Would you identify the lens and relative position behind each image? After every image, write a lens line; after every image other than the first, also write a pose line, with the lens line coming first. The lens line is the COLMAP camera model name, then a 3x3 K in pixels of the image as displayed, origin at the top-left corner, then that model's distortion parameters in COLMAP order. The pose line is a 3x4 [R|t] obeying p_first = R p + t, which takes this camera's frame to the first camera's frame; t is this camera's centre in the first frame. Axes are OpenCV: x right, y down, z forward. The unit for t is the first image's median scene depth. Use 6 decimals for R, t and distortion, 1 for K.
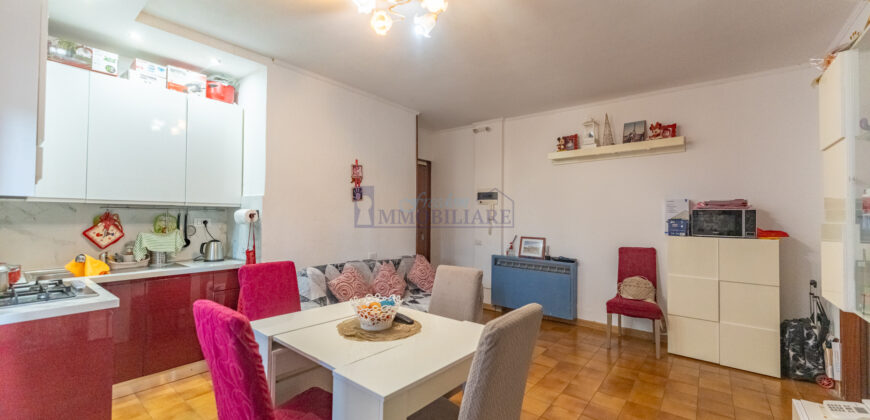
lens RADIAL K [[345.4, 0, 433.3], [0, 345.4, 210.3], [0, 0, 1]] dist [-0.000116, -0.000850]
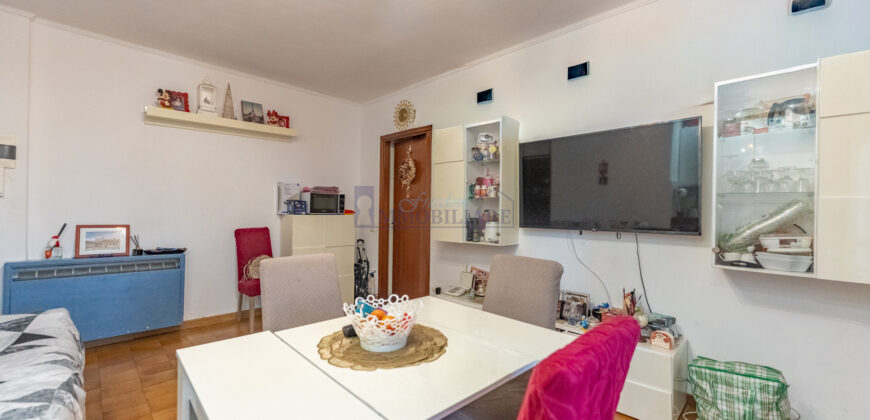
lens RADIAL K [[345.4, 0, 433.3], [0, 345.4, 210.3], [0, 0, 1]] dist [-0.000116, -0.000850]
pose [[0.104304, -0.007468, 0.994517, -0.384718], [-0.029503, 0.999509, 0.010600, 0.031696], [-0.994108, -0.030446, 0.104032, 0.396657]]
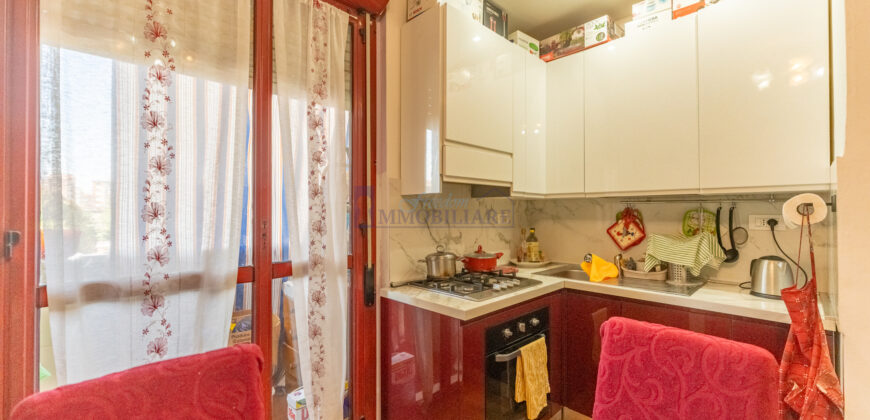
lens RADIAL K [[345.4, 0, 433.3], [0, 345.4, 210.3], [0, 0, 1]] dist [-0.000116, -0.000850]
pose [[-0.137147, -0.013663, -0.990456, -0.038501], [0.017500, 0.999715, -0.016214, 0.013924], [0.990396, -0.019557, -0.136869, 0.505068]]
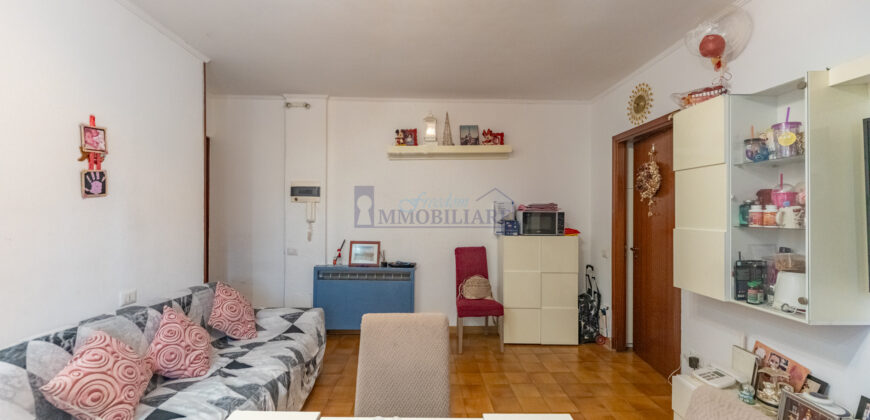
lens RADIAL K [[347.0, 0, 433.6], [0, 347.0, 208.2], [0, 0, 1]] dist [0.001826, -0.000169]
pose [[0.761943, -0.001453, 0.647643, -0.181731], [-0.008505, 0.999889, 0.012250, -0.022370], [-0.647589, -0.014841, 0.761846, 0.298431]]
